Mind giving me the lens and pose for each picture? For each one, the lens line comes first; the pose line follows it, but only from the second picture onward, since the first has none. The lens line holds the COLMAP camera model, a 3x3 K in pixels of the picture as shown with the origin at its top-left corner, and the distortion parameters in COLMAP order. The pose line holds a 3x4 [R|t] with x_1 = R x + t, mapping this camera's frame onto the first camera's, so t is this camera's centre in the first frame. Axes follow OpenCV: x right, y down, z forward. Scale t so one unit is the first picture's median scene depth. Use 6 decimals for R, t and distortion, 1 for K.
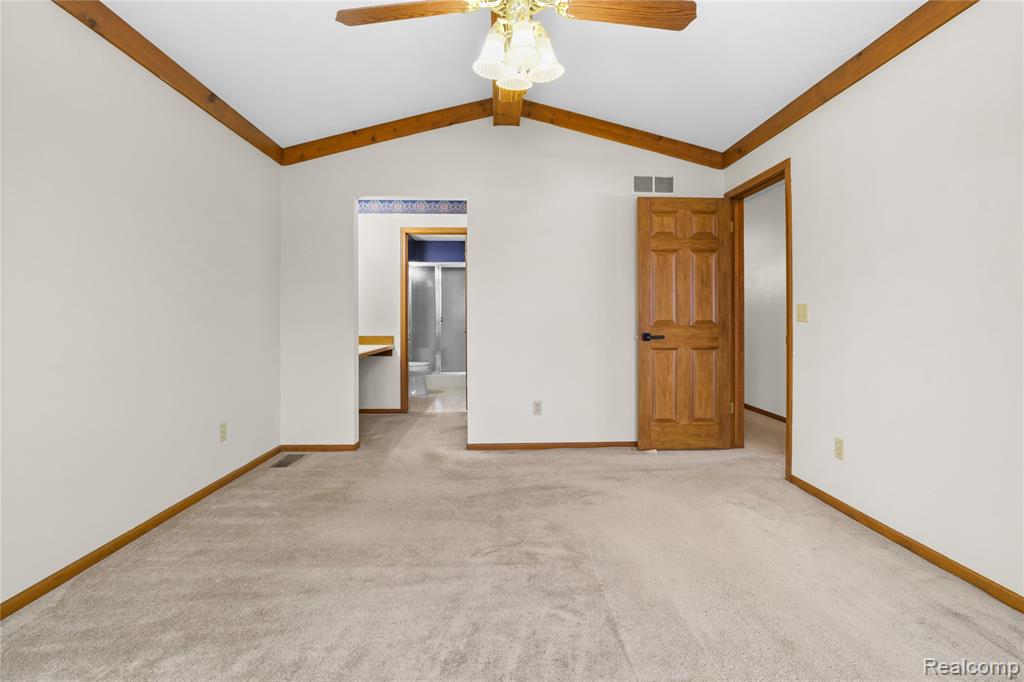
lens RADIAL K [[472.1, 0, 515.5], [0, 472.1, 336.1], [0, 0, 1]] dist [-0.037578, 0.008584]
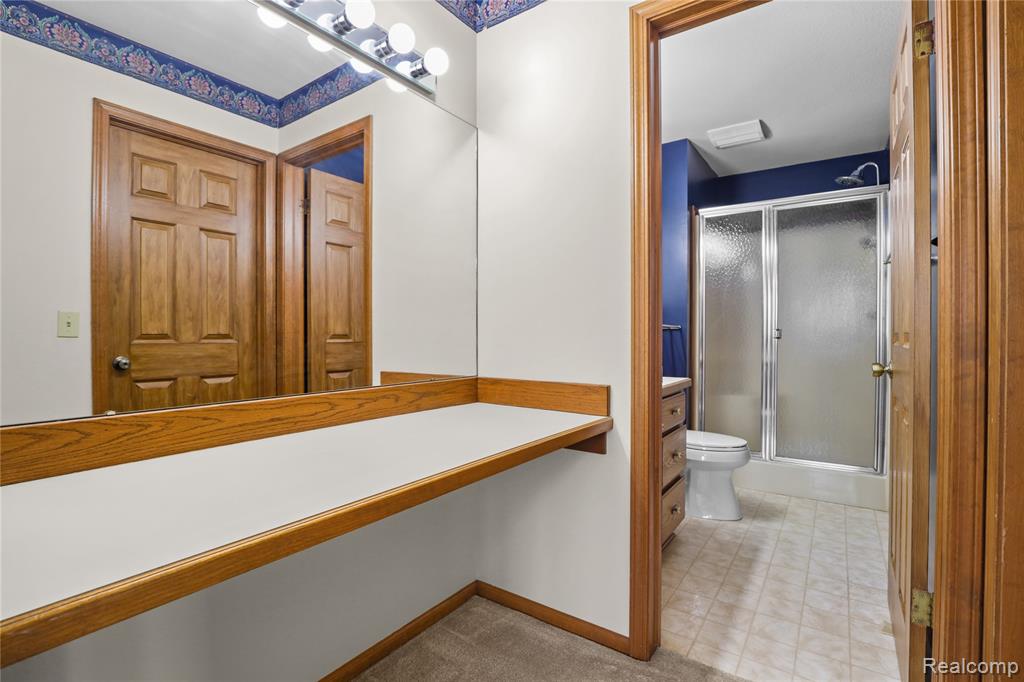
lens RADIAL K [[472.1, 0, 515.5], [0, 472.1, 336.1], [0, 0, 1]] dist [-0.037578, 0.008584]
pose [[0.797495, 0.001271, -0.603325, -0.097578], [-0.021837, 0.999403, -0.026761, -0.017108], [0.602931, 0.034517, 0.797047, 0.555509]]
